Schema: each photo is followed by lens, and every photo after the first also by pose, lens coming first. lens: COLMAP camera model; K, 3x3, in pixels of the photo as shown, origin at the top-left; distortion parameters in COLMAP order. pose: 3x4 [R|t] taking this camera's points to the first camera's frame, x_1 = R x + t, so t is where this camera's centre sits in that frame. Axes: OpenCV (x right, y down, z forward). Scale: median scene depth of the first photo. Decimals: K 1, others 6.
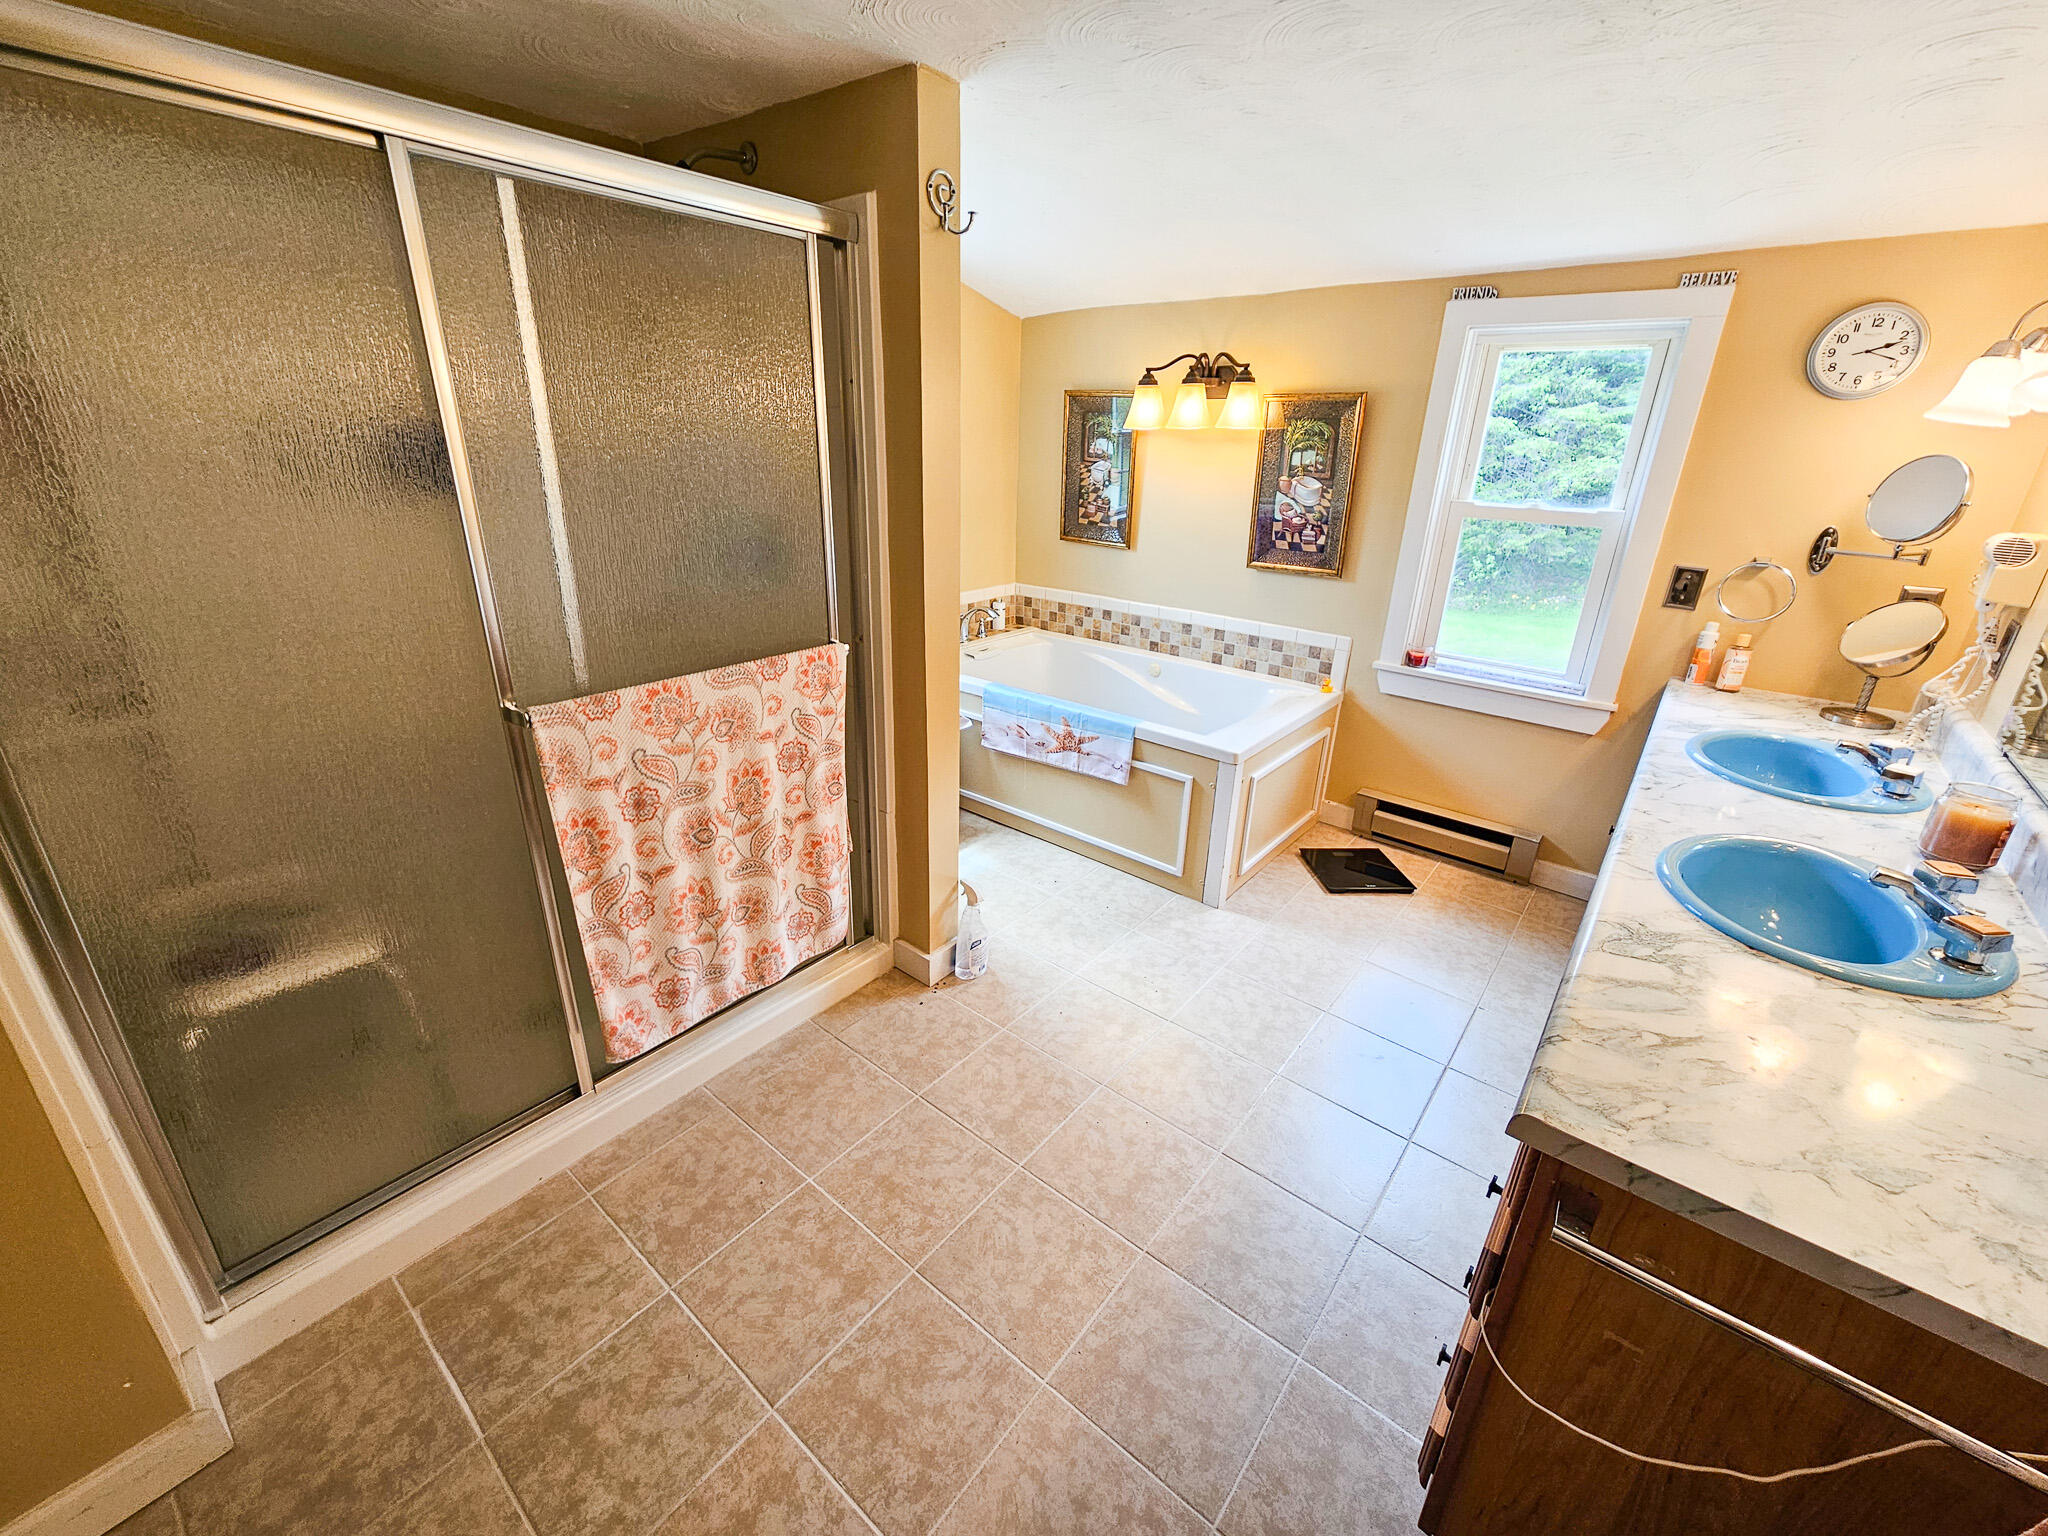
lens RADIAL K [[841.7, 0, 1027.6], [0, 841.7, 760.1], [0, 0, 1]] dist [-0.000790, 0.000015]
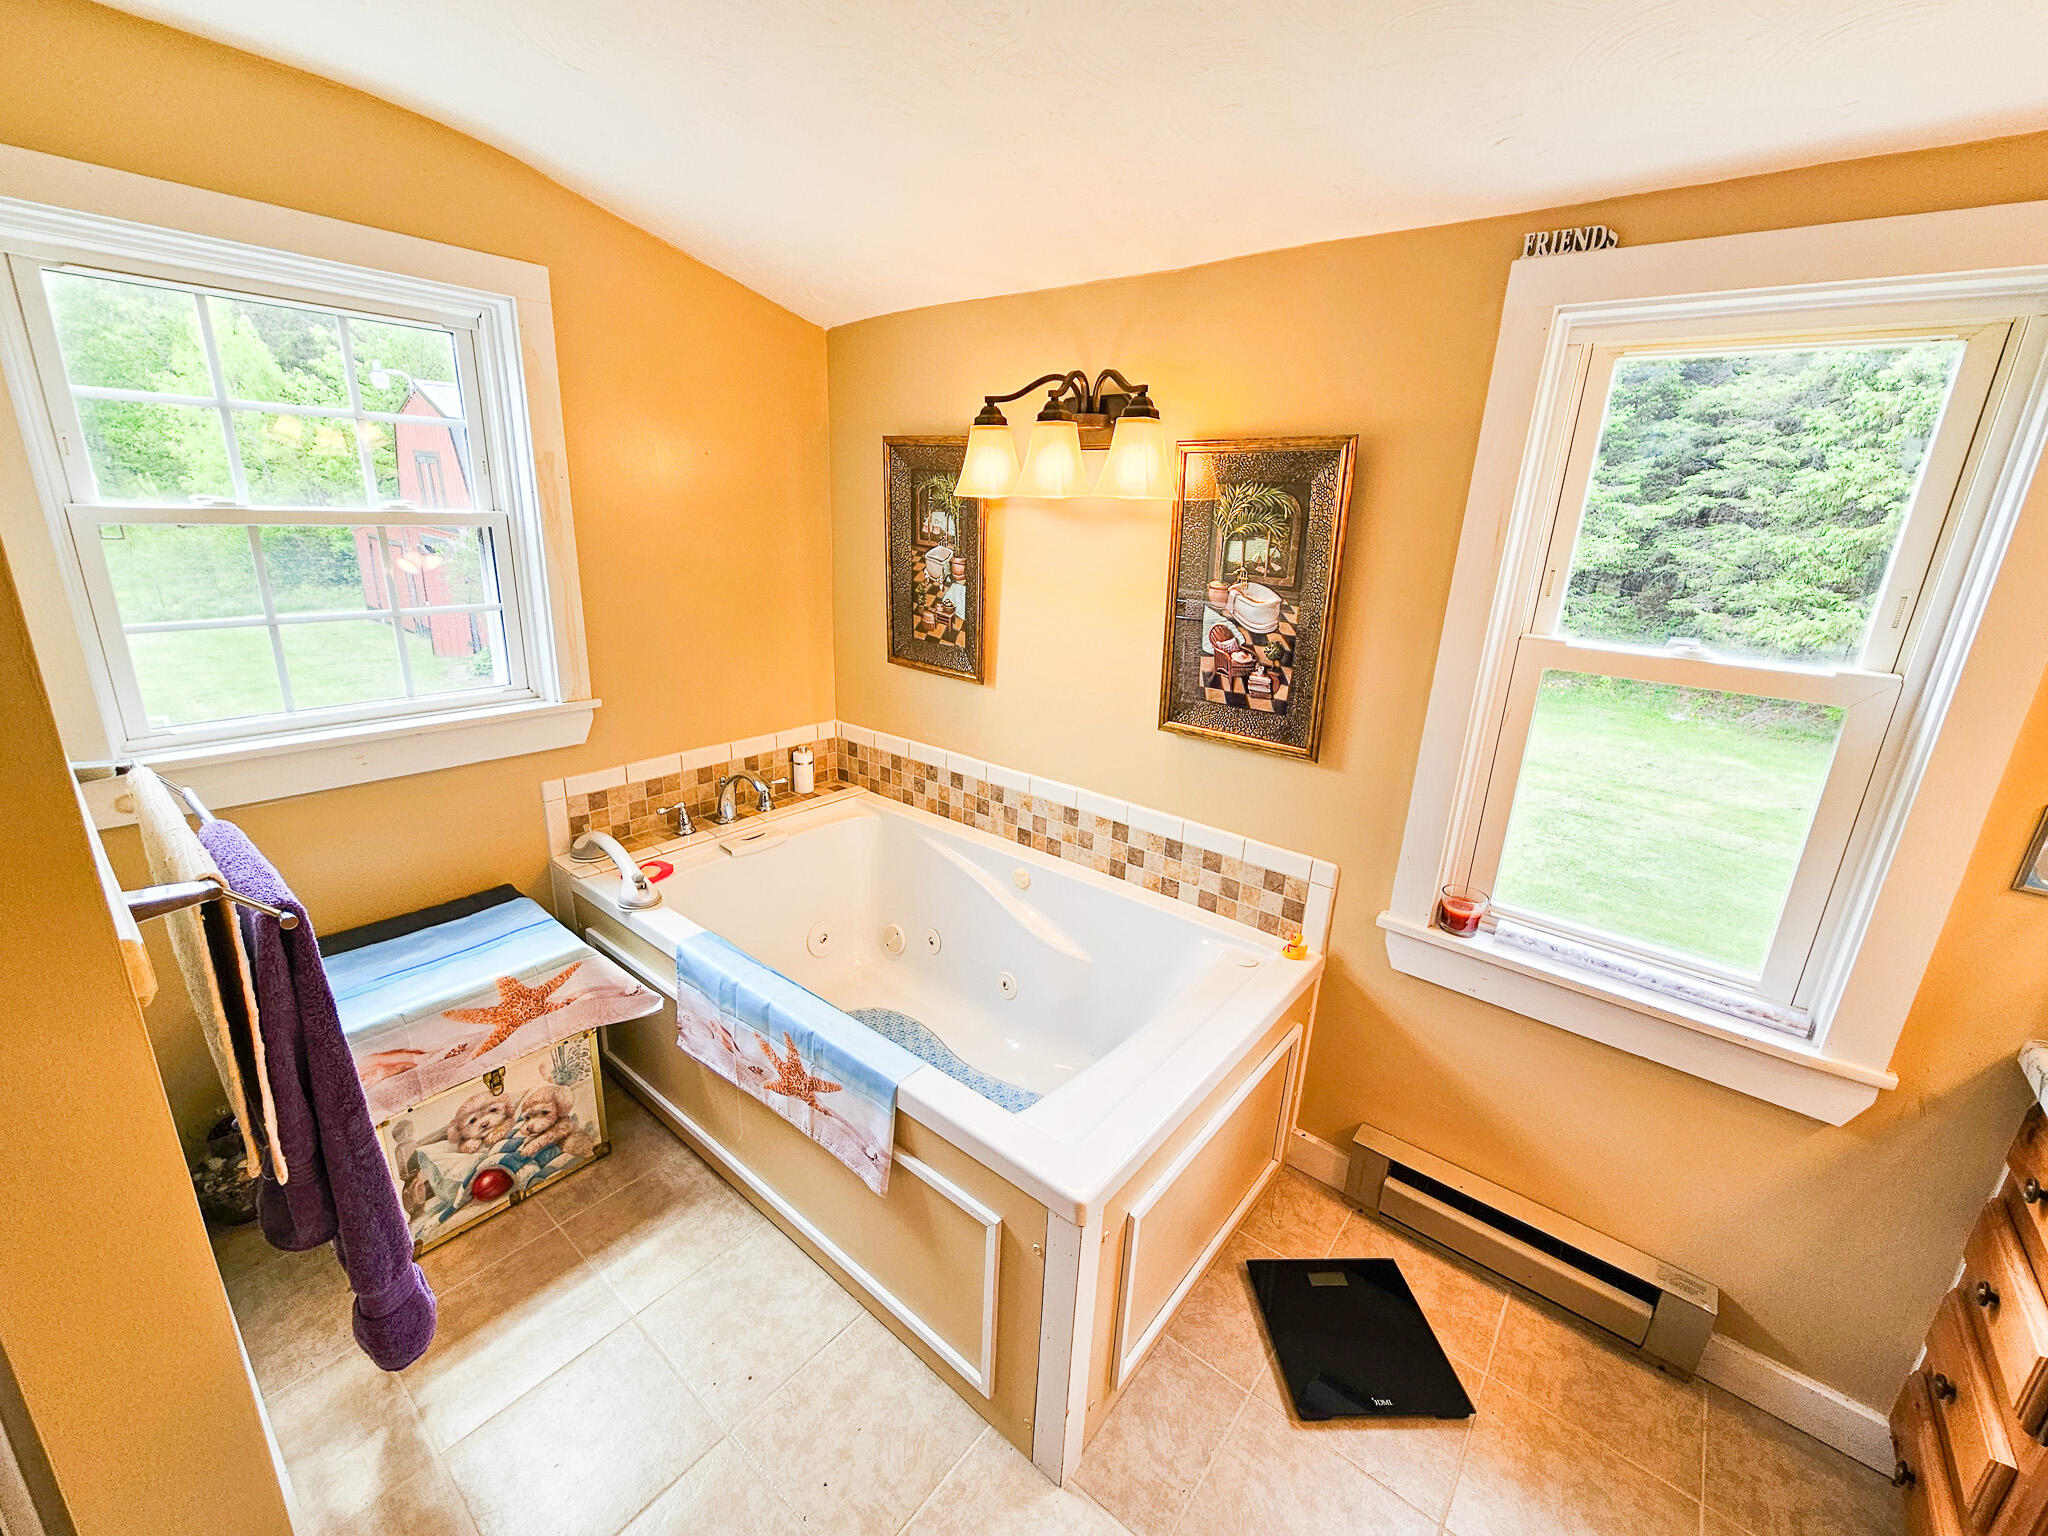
lens RADIAL K [[841.7, 0, 1027.6], [0, 841.7, 760.1], [0, 0, 1]] dist [-0.000790, 0.000015]
pose [[0.999897, 0.013619, 0.004630, 0.175548], [-0.013236, 0.997141, -0.074402, -0.171132], [-0.005630, 0.074333, 0.997218, 0.438498]]
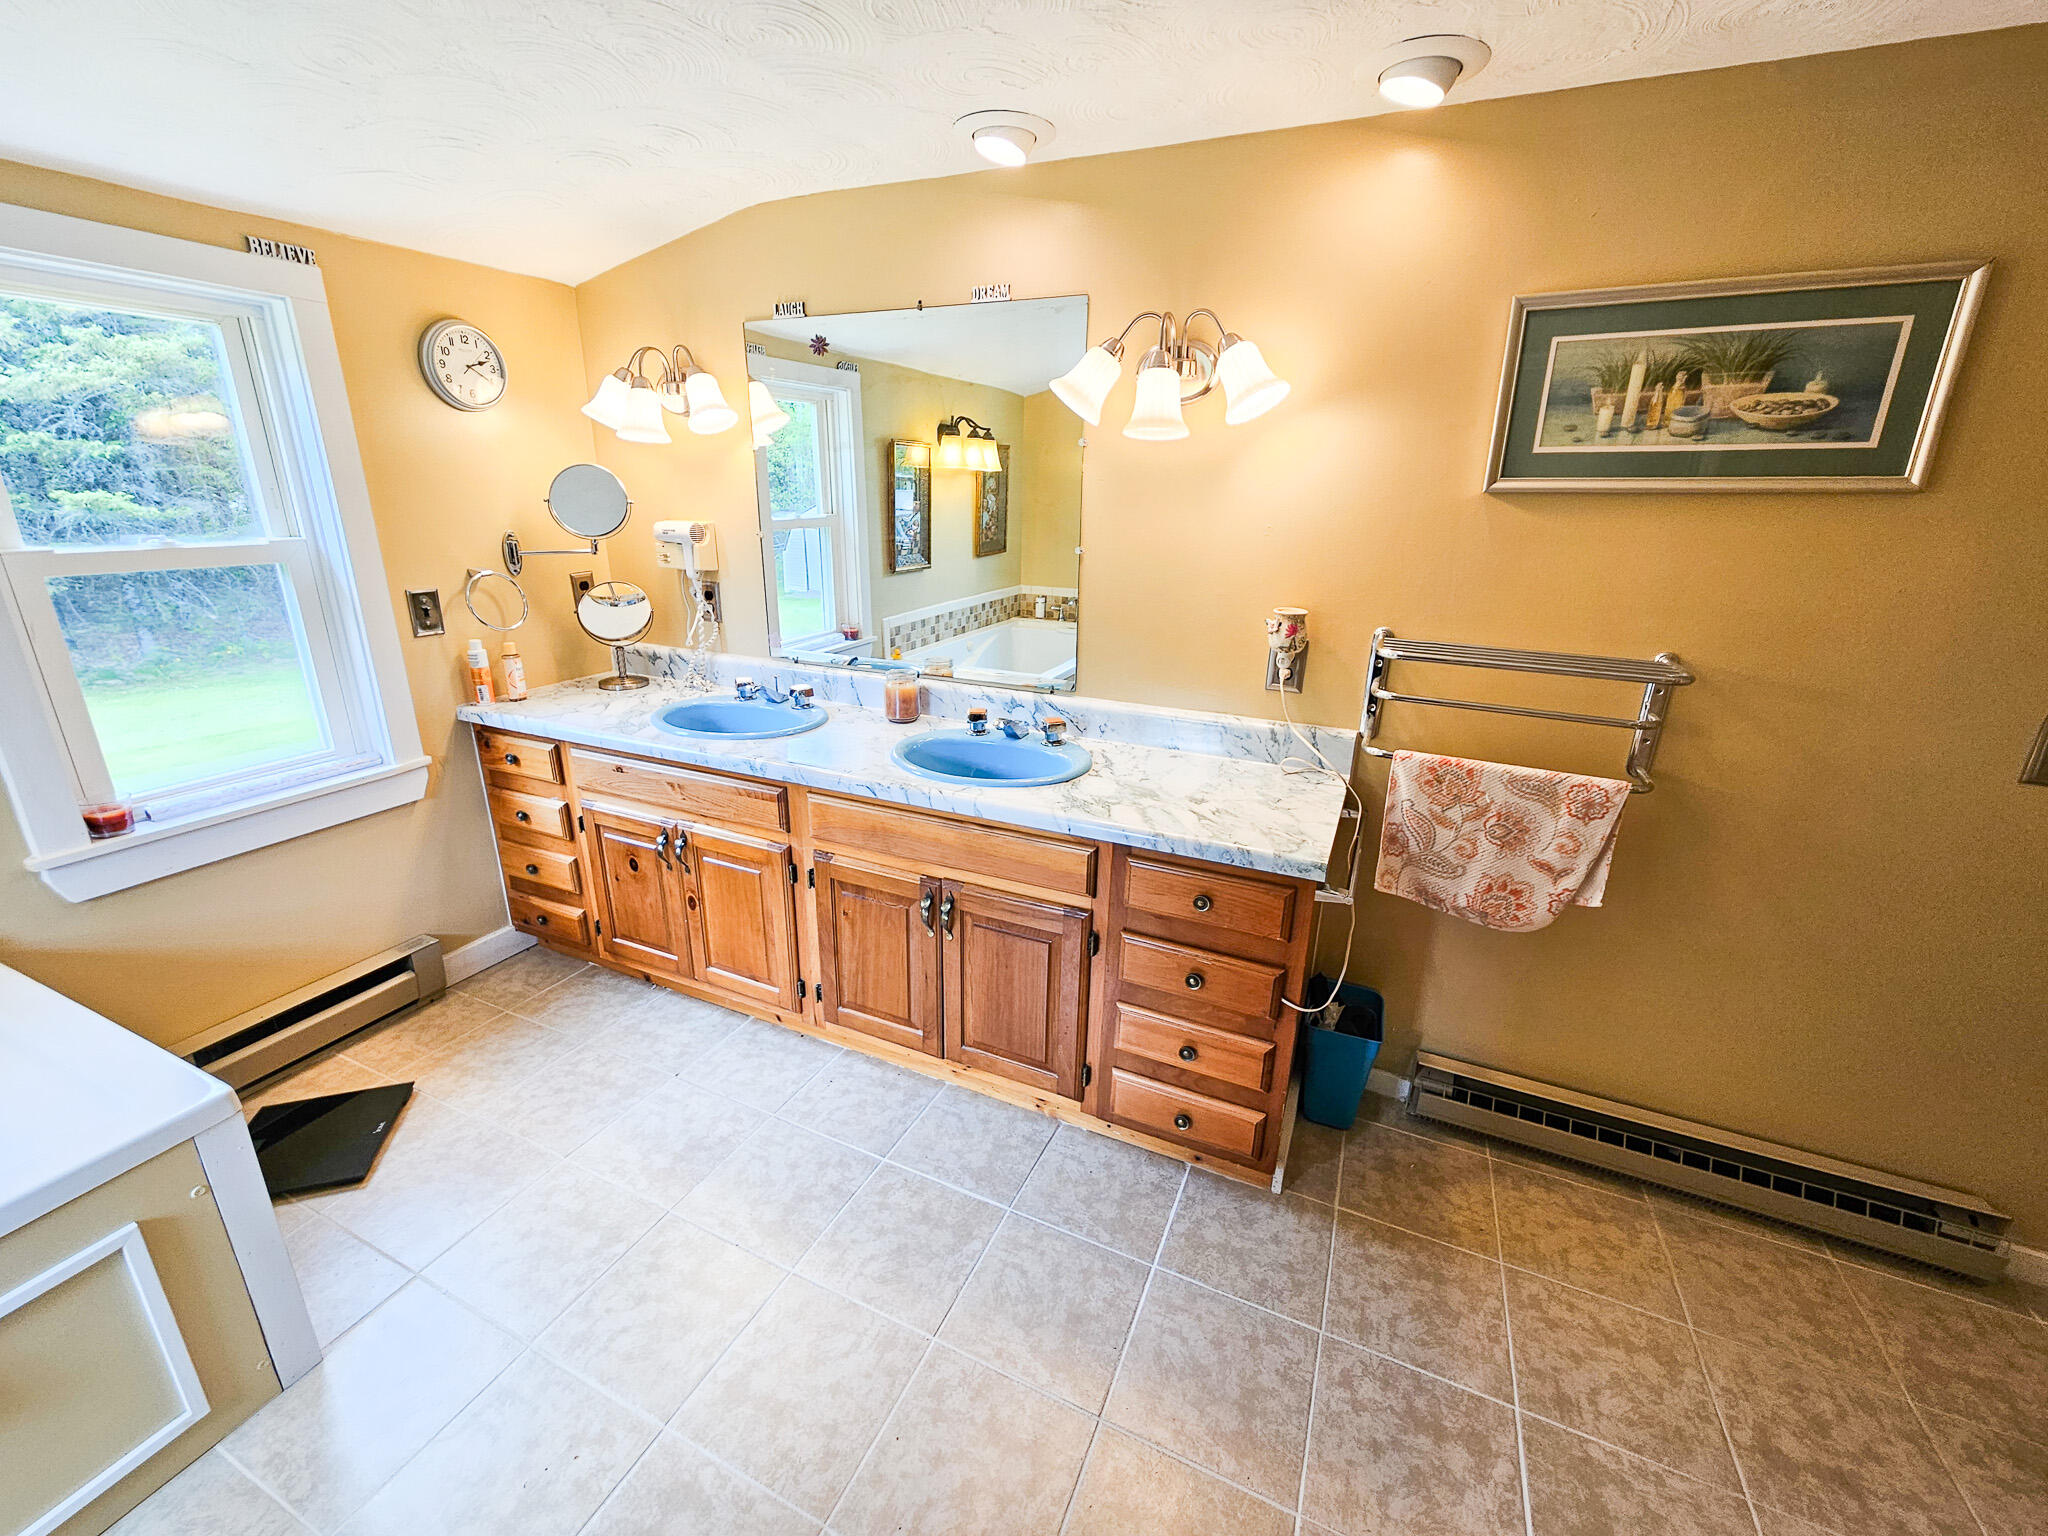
lens RADIAL K [[841.7, 0, 1027.6], [0, 841.7, 760.1], [0, 0, 1]] dist [-0.000790, 0.000015]
pose [[-0.258842, -0.330382, 0.907661, -0.202170], [0.326179, 0.854590, 0.404083, -0.177343], [-0.909180, 0.400654, -0.113440, 0.459613]]
